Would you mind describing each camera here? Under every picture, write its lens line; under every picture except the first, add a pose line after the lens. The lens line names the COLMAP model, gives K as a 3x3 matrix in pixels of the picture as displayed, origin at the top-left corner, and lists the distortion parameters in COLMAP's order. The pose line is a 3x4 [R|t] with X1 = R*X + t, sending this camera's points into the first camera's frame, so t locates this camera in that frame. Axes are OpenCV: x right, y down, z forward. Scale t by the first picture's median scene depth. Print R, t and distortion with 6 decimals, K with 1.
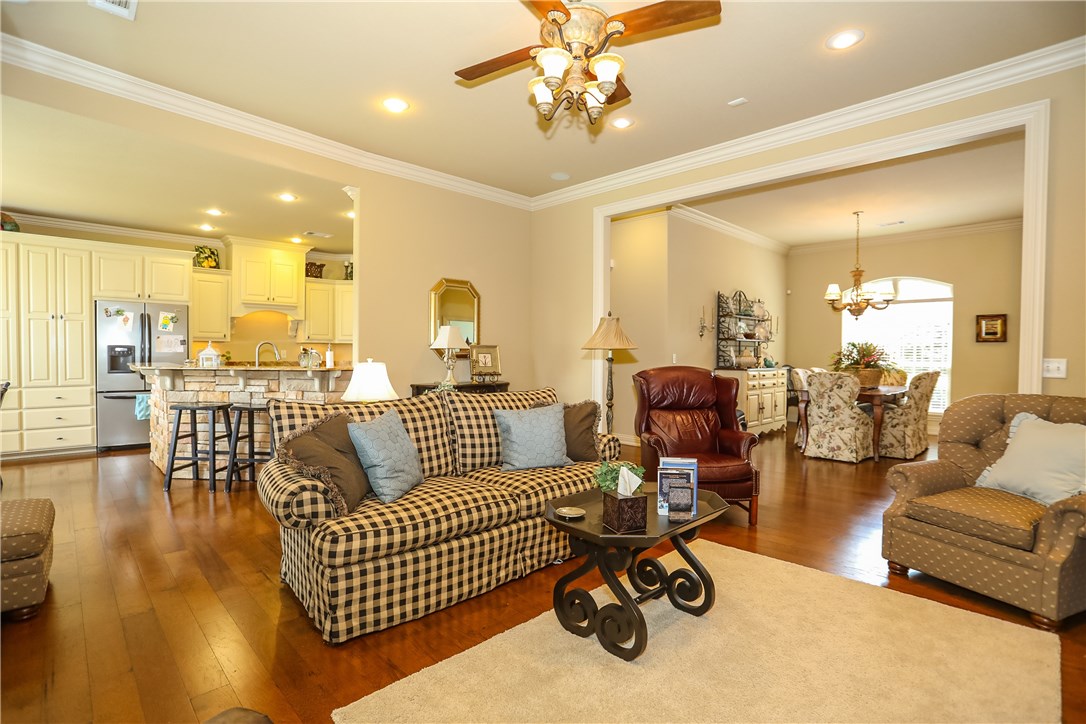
lens RADIAL K [[527.9, 0, 542.2], [0, 527.9, 363.1], [0, 0, 1]] dist [-0.065883, 0.025395]
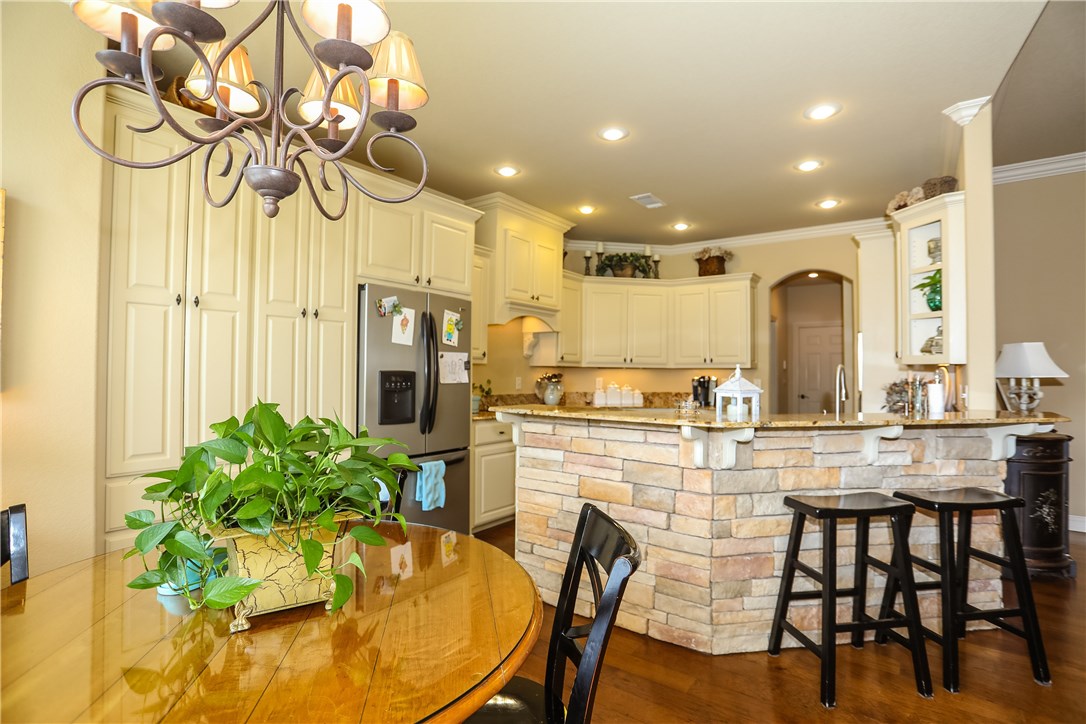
lens RADIAL K [[527.9, 0, 547.4], [0, 527.9, 362.0], [0, 0, 1]] dist [-0.065883, 0.025395]
pose [[0.985336, 0.001683, 0.170619, -0.683288], [0.005250, 0.999179, -0.040173, -0.018794], [-0.170546, 0.040479, 0.984518, 0.389833]]
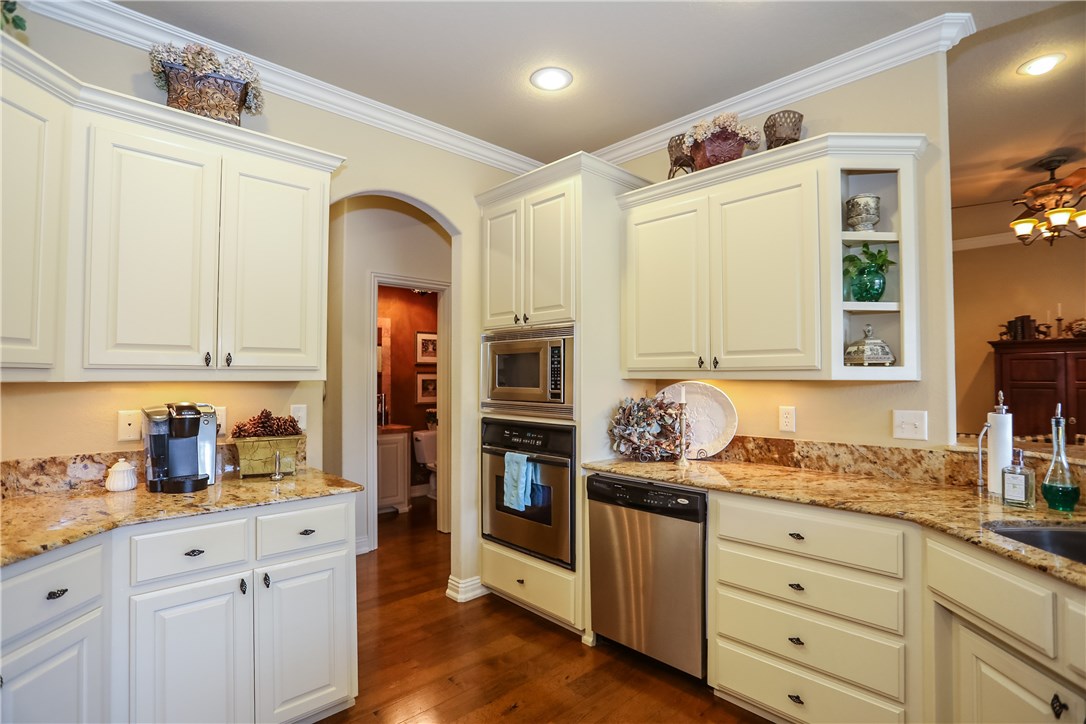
lens RADIAL K [[527.9, 0, 534.5], [0, 527.9, 363.4], [0, 0, 1]] dist [-0.065883, 0.025395]
pose [[0.018482, 0.015430, 0.999710, -0.573248], [0.019290, 0.999689, -0.015786, -0.043350], [-0.999643, 0.019576, 0.018178, 0.986947]]
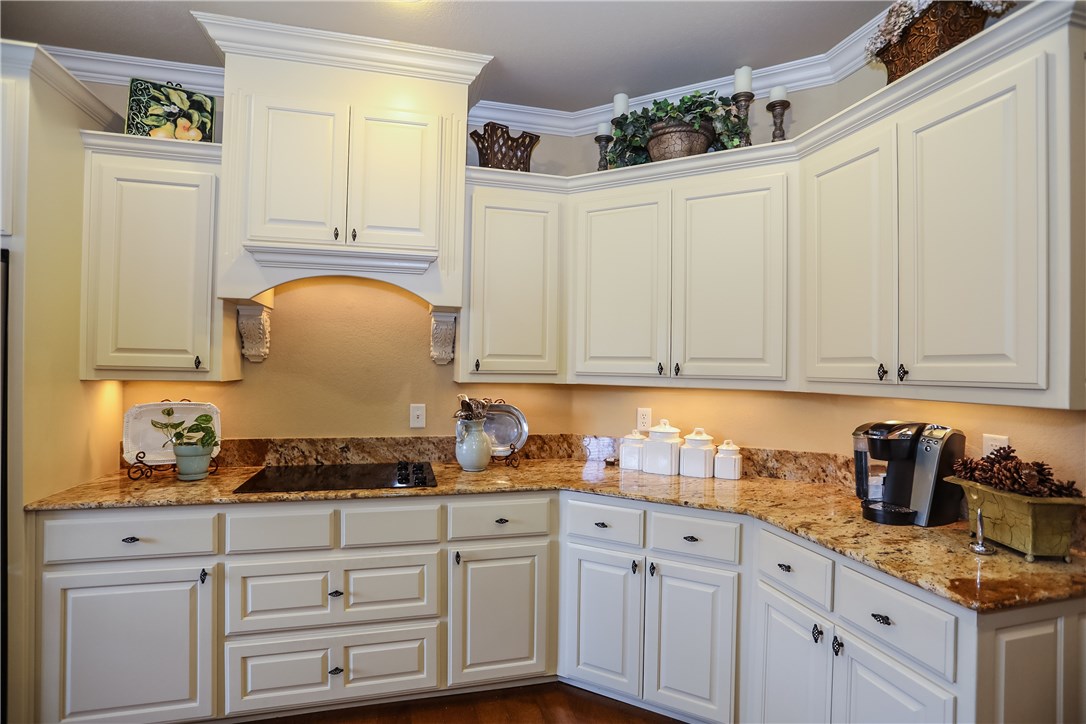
lens RADIAL K [[527.9, 0, 544.8], [0, 527.9, 364.3], [0, 0, 1]] dist [-0.065883, 0.025395]
pose [[0.874633, -0.000799, -0.484785, -0.312865], [-0.013198, 0.999589, -0.025460, -0.048899], [0.484606, 0.028666, 0.874263, 0.882917]]
